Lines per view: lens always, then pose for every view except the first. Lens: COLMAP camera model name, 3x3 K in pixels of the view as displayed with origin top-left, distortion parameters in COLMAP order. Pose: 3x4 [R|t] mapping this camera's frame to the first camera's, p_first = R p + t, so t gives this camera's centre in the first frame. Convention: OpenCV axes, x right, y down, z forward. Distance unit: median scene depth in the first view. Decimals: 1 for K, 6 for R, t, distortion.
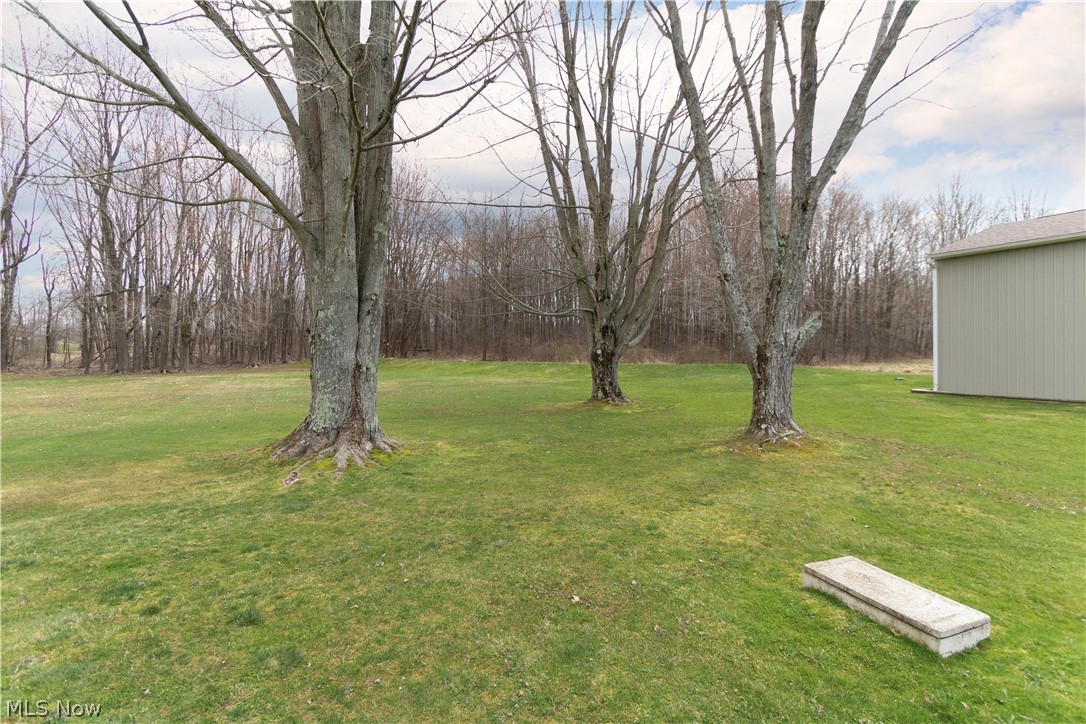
lens RADIAL K [[543.2, 0, 543.8], [0, 543.2, 345.6], [0, 0, 1]] dist [-0.000404, -0.000287]
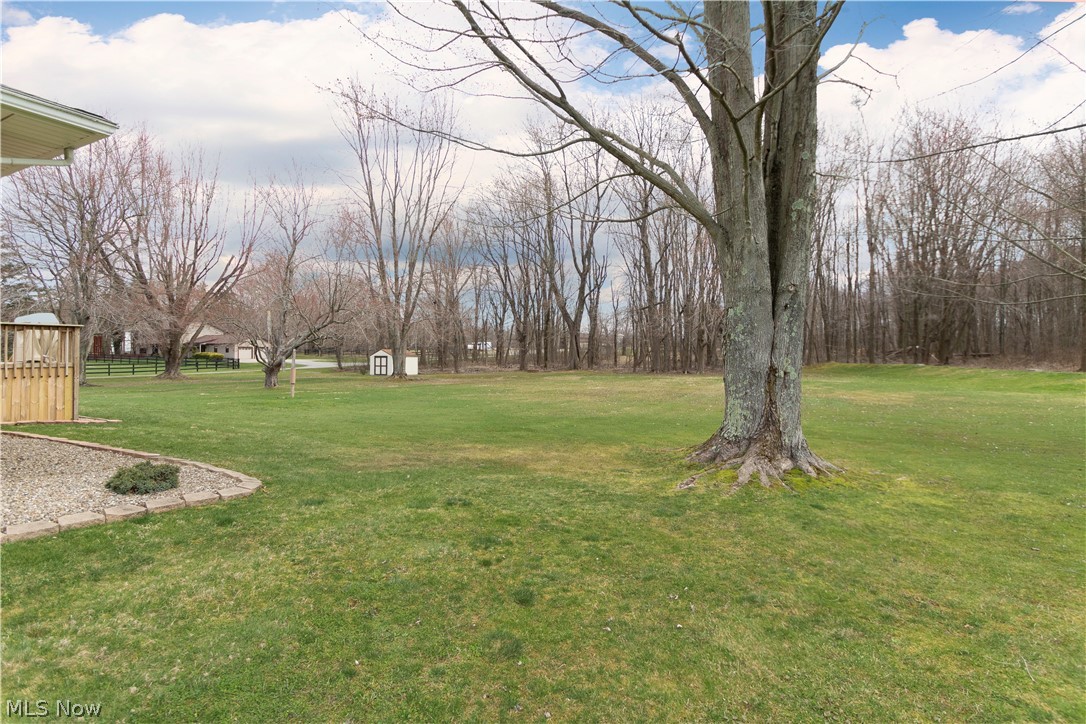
lens RADIAL K [[555.9, 0, 544.3], [0, 555.9, 347.7], [0, 0, 1]] dist [-0.006143, -0.001689]
pose [[0.560435, -0.006538, -0.828173, 0.186858], [0.001075, 0.999974, -0.007166, 0.008778], [0.828198, 0.003126, 0.560427, 0.203453]]
